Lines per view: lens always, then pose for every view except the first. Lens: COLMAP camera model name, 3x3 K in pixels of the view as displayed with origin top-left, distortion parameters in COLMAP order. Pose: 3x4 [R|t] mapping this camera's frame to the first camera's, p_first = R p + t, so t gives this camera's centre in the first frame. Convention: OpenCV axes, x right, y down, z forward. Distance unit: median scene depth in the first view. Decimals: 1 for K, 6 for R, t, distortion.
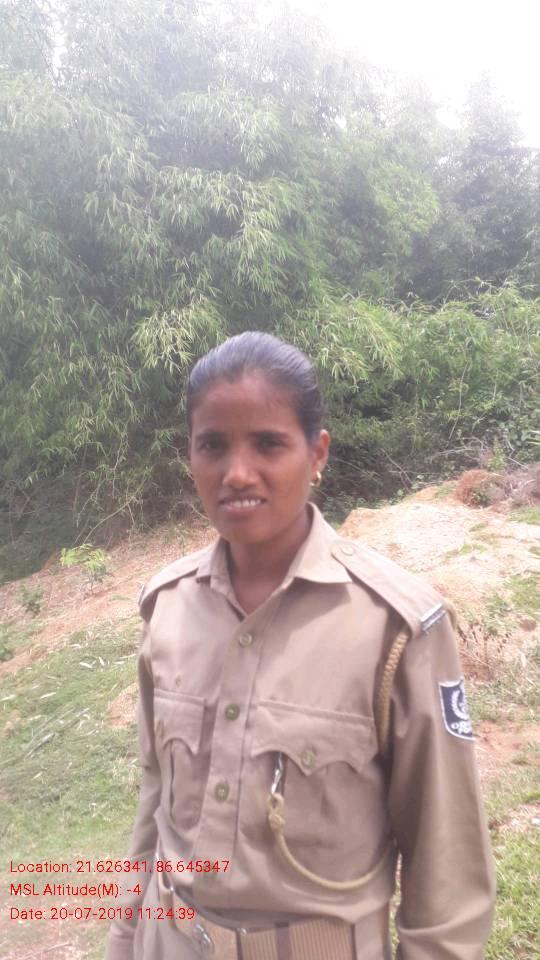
lens RADIAL K [[756.8, 0, 241.0], [0, 756.8, 486.8], [0, 0, 1]] dist [0.076214, -0.111269]
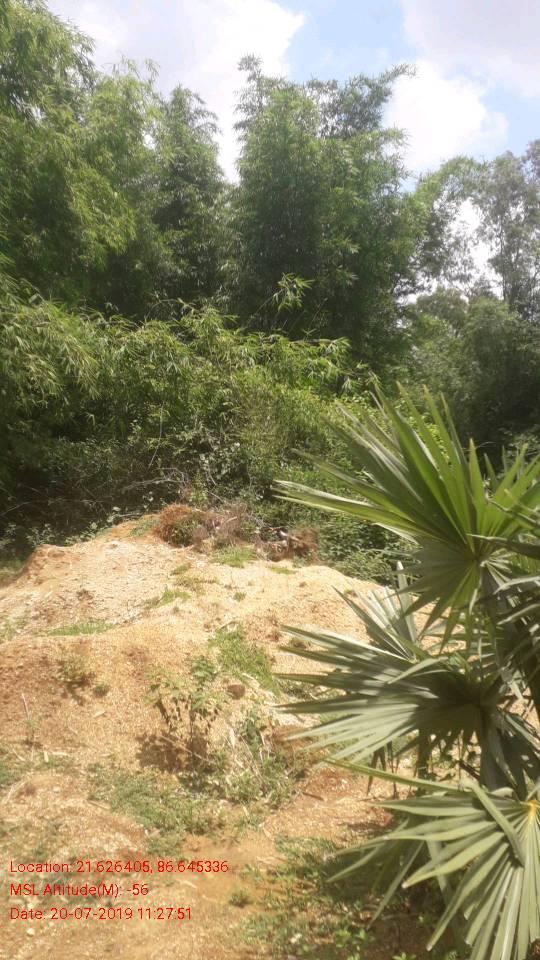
lens RADIAL K [[756.8, 0, 269.1], [0, 756.8, 487.6], [0, 0, 1]] dist [0.076214, -0.111269]
pose [[0.904322, 0.040051, 0.424967, 0.018028], [-0.029969, 0.999089, -0.030387, -0.016846], [-0.425797, 0.014744, 0.904699, 0.116161]]
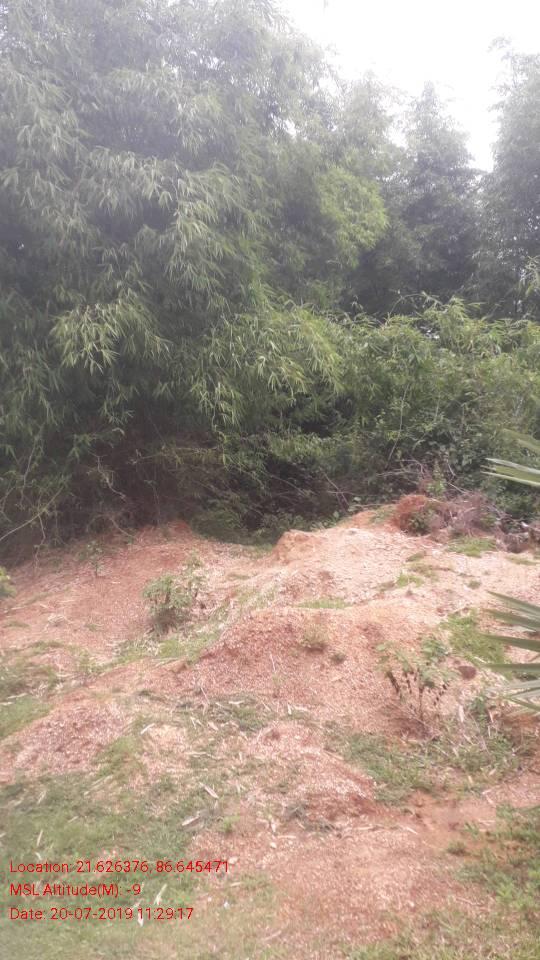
lens RADIAL K [[756.8, 0, 251.2], [0, 756.8, 492.7], [0, 0, 1]] dist [0.076214, -0.111269]
pose [[0.994879, 0.042386, 0.091751, 0.018924], [-0.041852, 0.999094, -0.007738, -0.008124], [-0.091996, 0.003858, 0.995752, 0.076859]]
